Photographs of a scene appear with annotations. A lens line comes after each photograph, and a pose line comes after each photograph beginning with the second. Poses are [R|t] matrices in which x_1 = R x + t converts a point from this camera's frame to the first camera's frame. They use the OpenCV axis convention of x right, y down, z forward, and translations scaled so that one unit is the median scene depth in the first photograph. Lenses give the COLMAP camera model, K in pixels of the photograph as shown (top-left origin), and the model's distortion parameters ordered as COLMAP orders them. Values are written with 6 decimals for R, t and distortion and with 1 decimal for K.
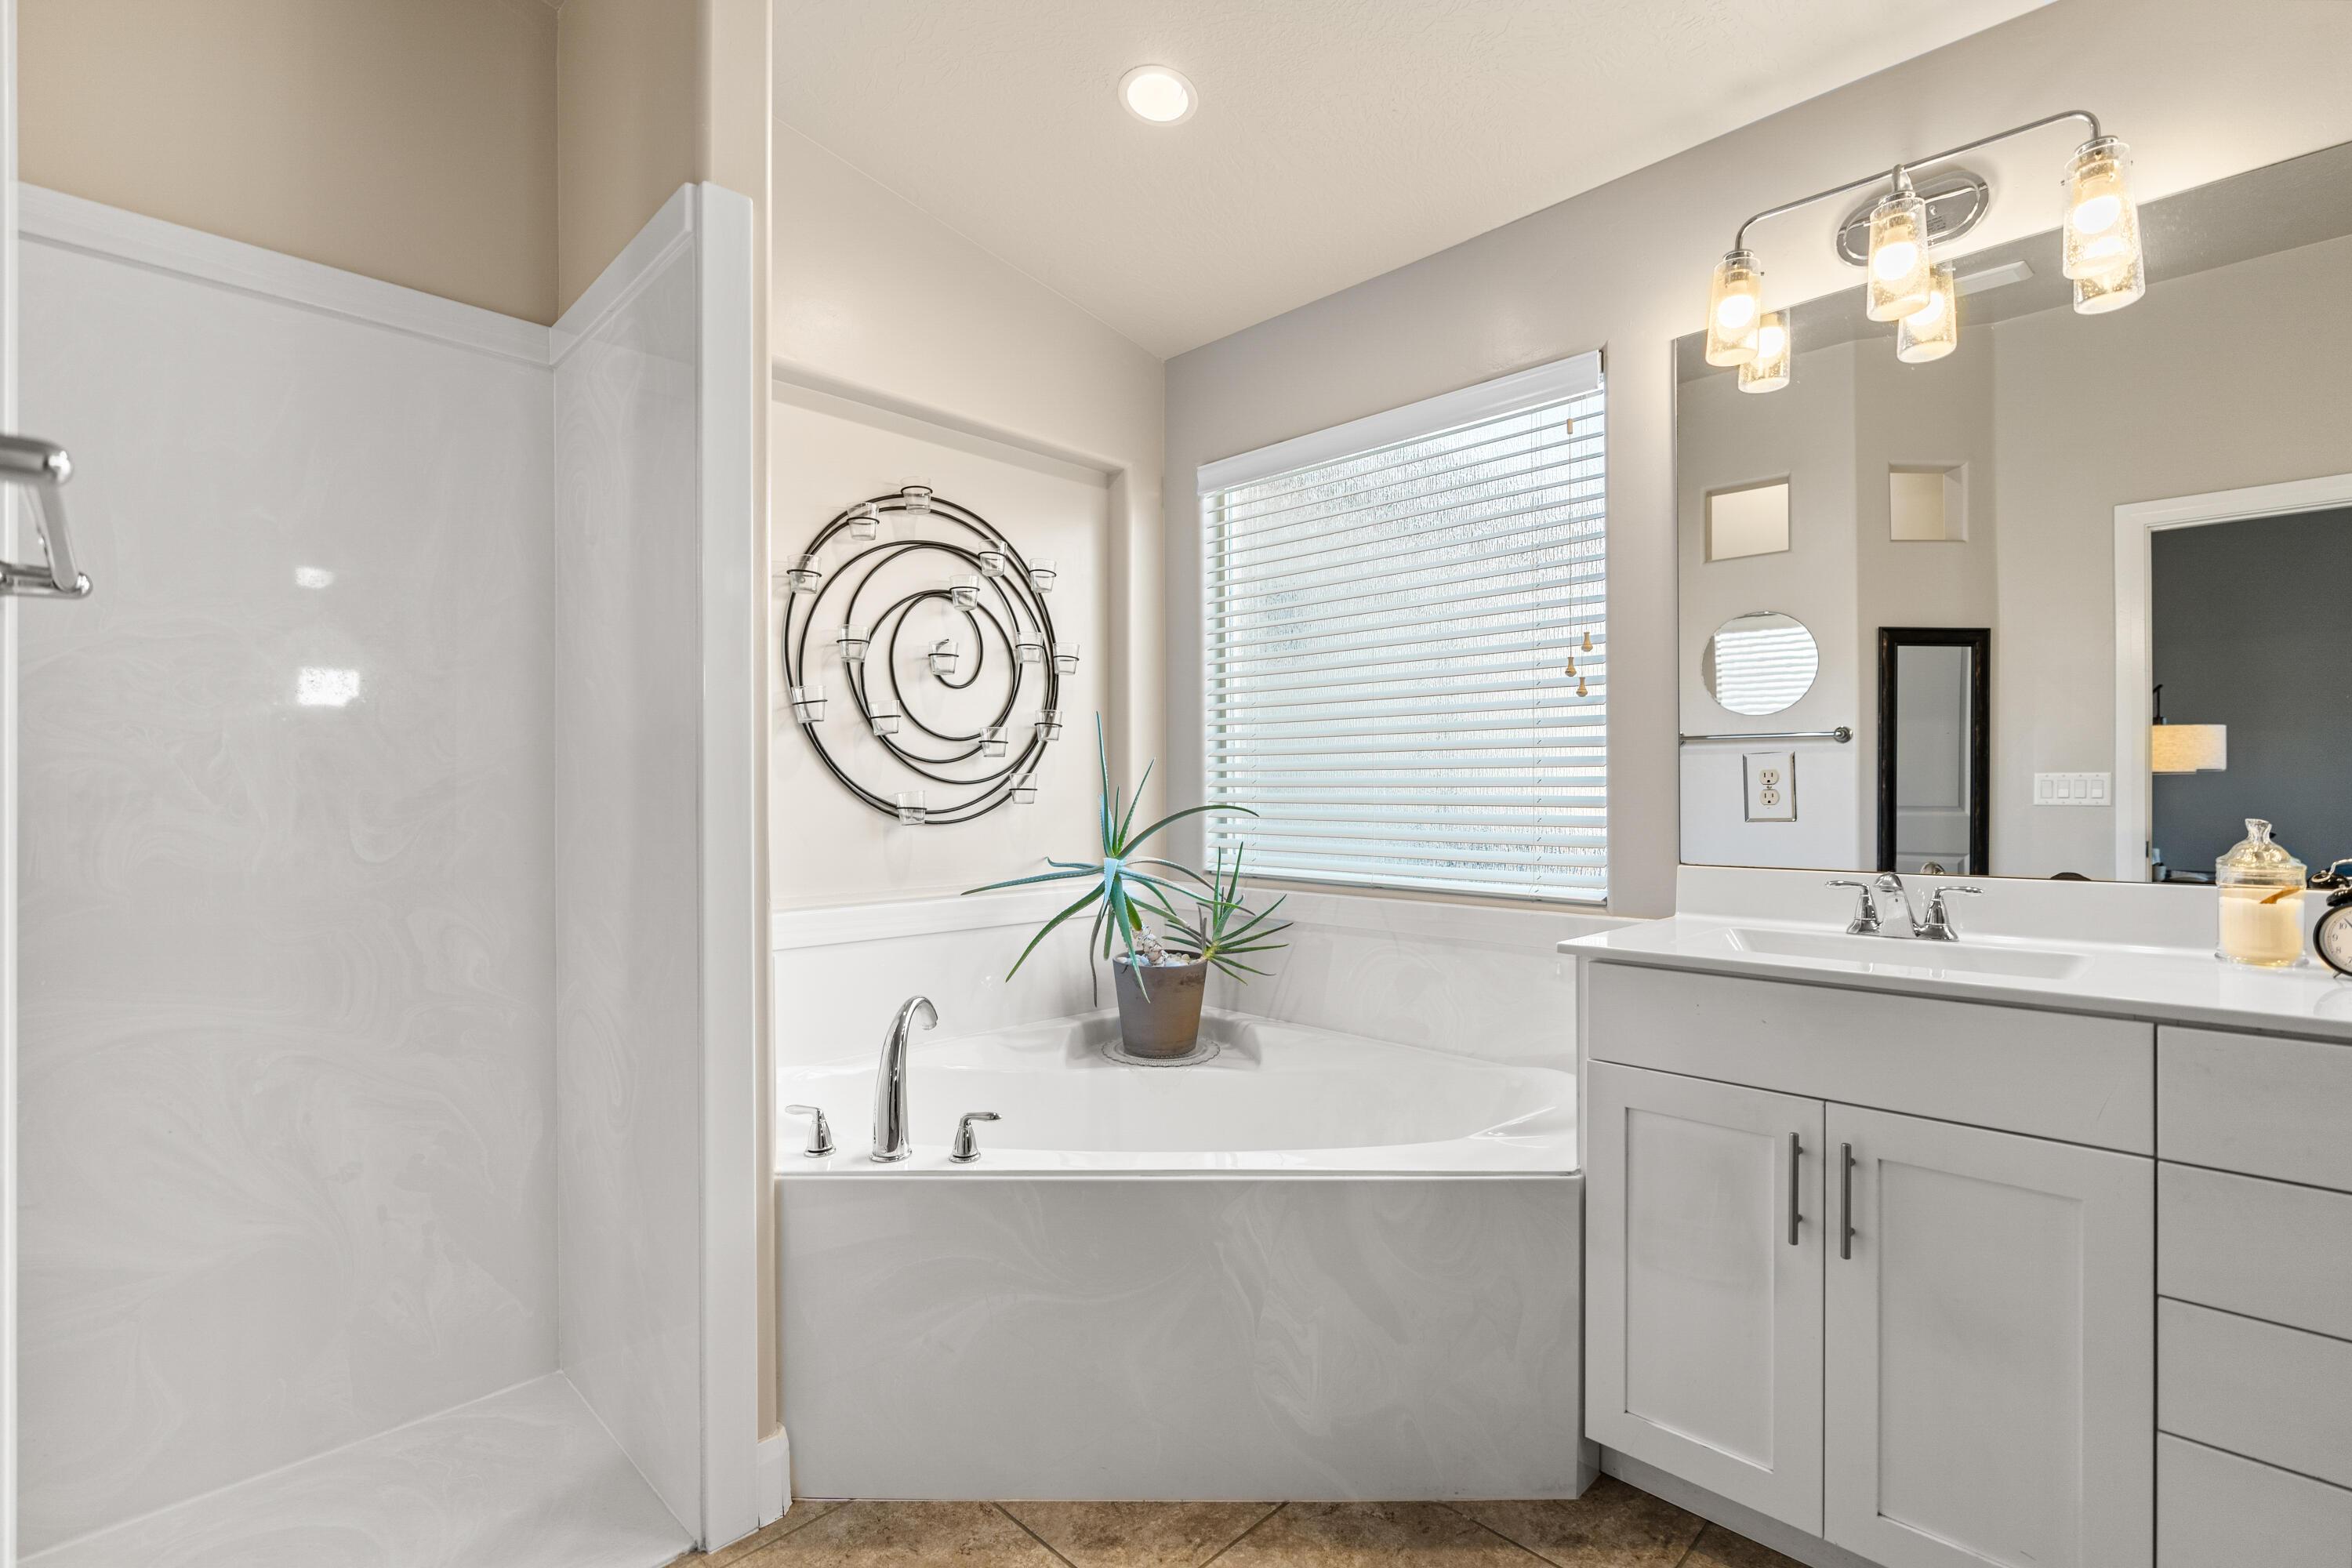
lens RADIAL K [[1066.4, 0, 1186.1], [0, 1066.4, 789.9], [0, 0, 1]] dist [-0.008308, 0.002719]
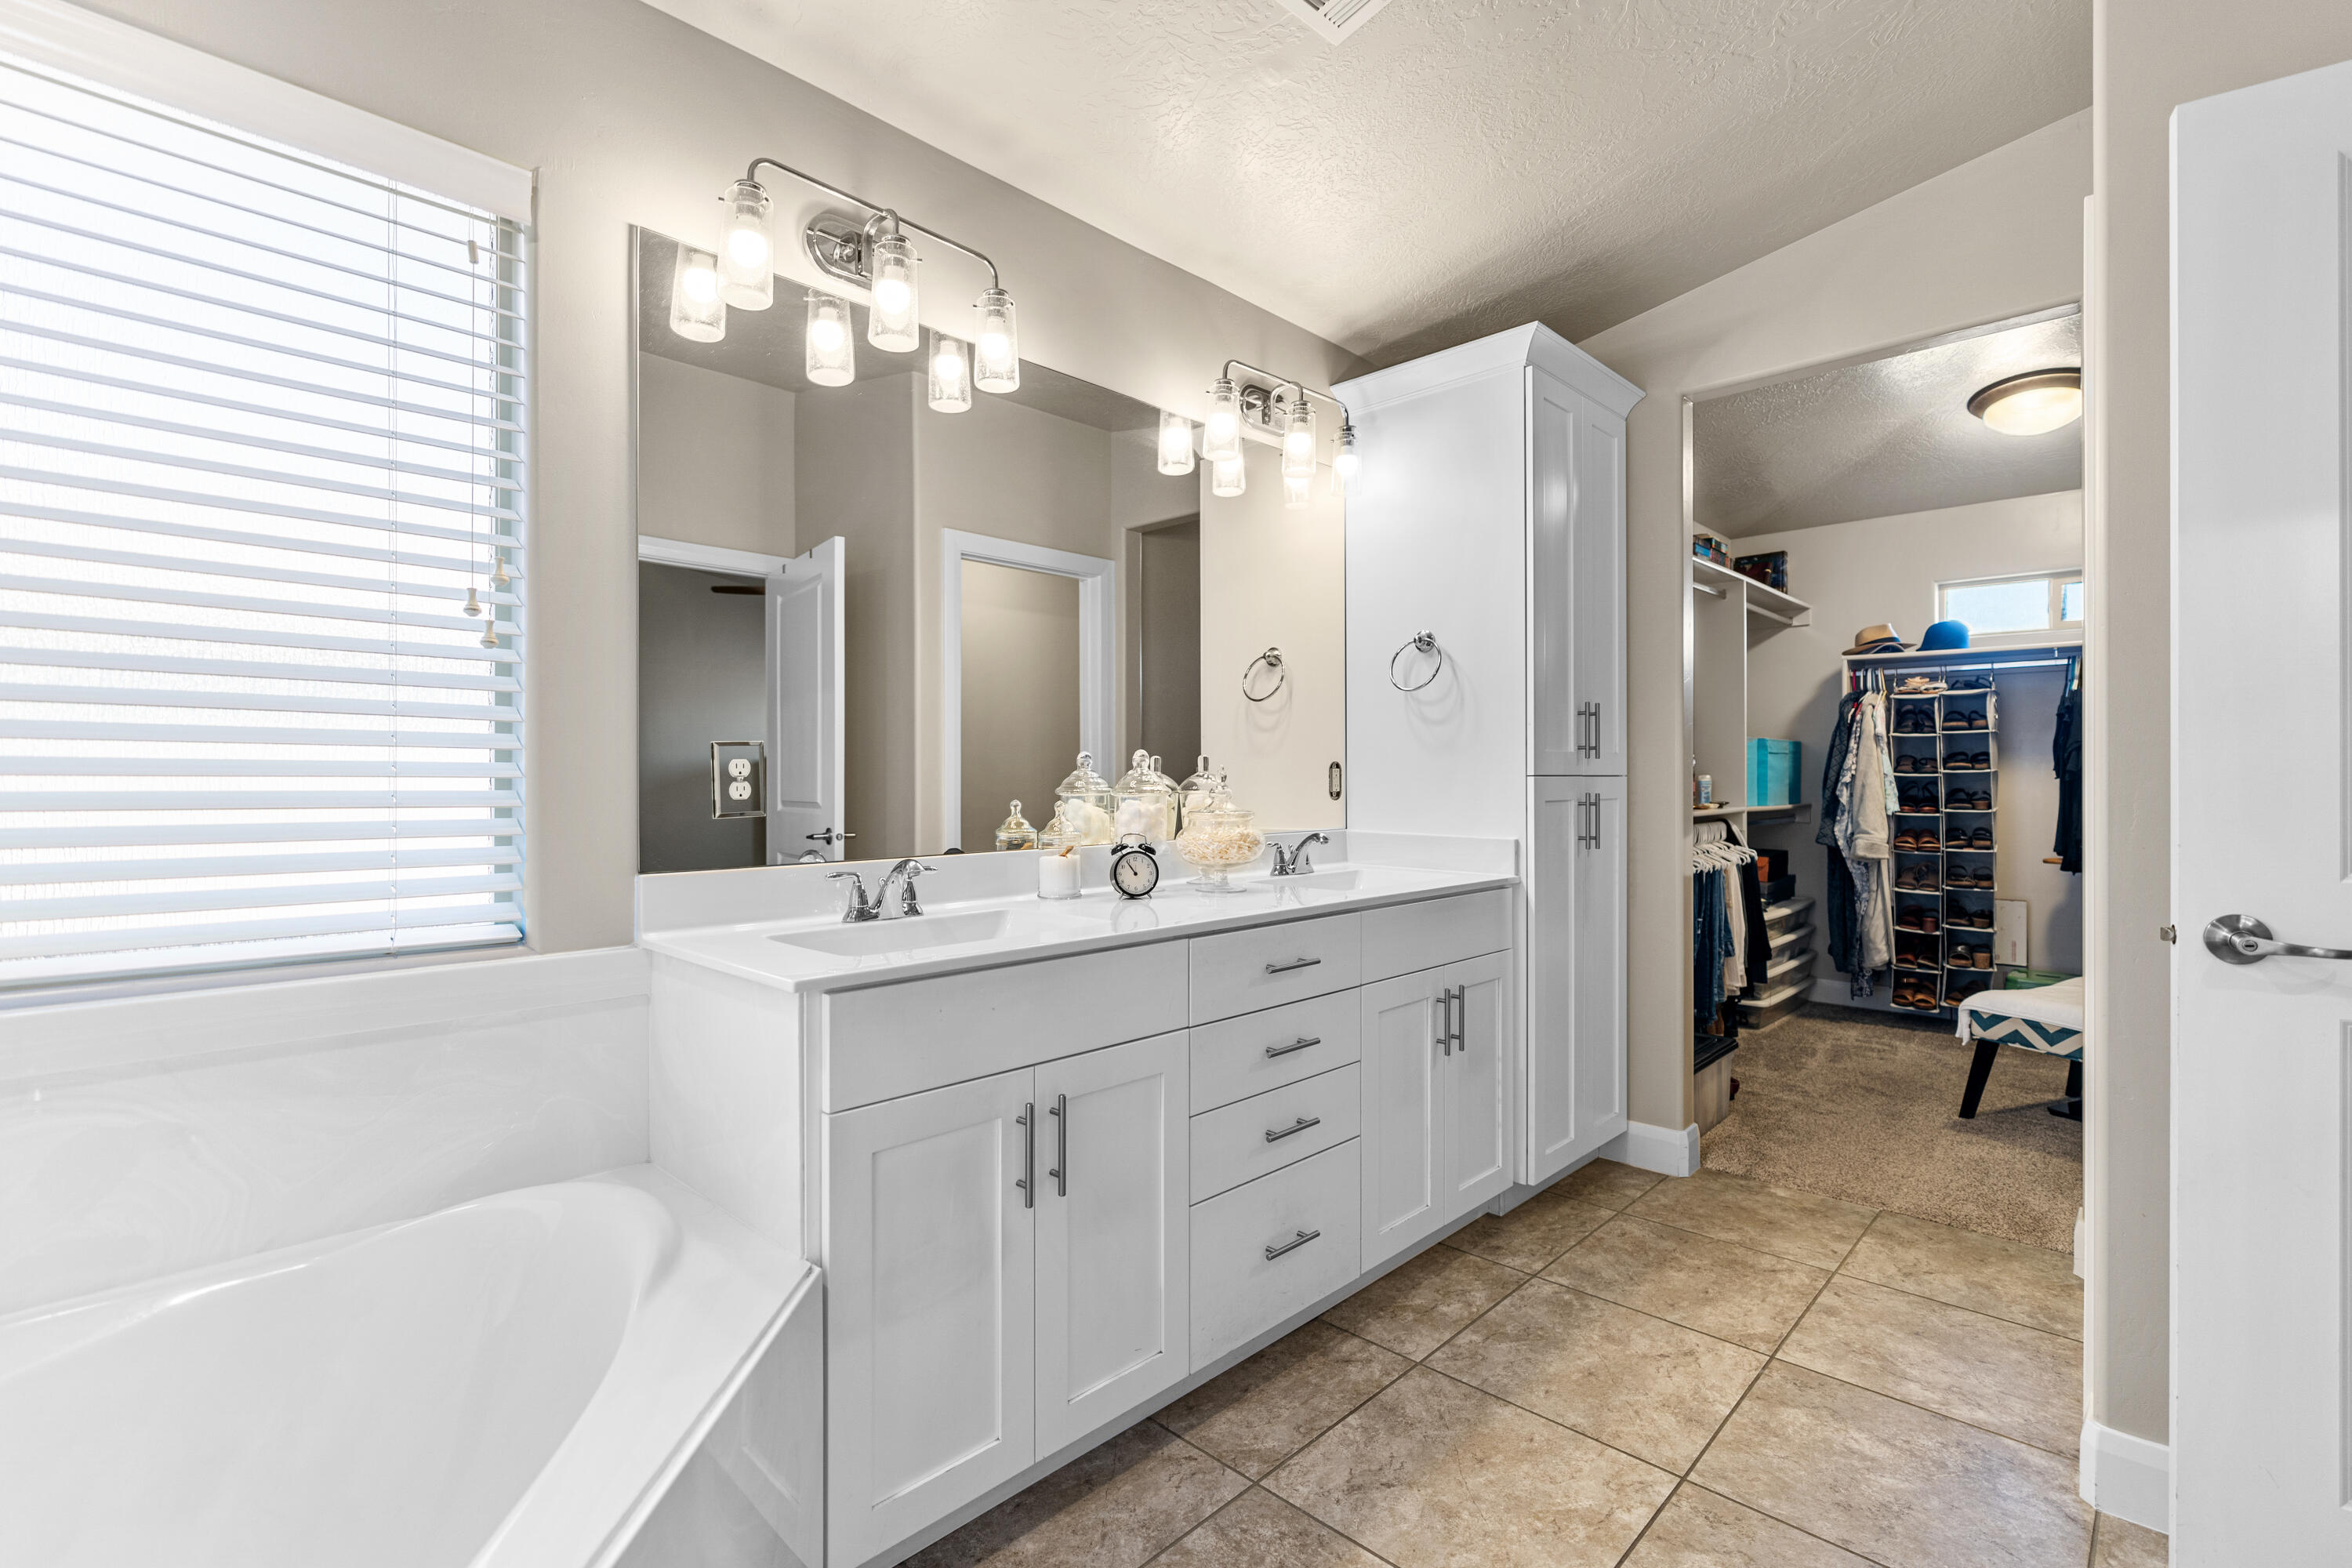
lens RADIAL K [[1066.4, 0, 1182.1], [0, 1066.4, 780.2], [0, 0, 1]] dist [-0.008308, 0.002719]
pose [[-0.001171, 0.001410, 0.999998, -0.425773], [0.000923, 0.999999, -0.001408, 0.000279], [-0.999999, 0.000921, -0.001172, 0.718271]]
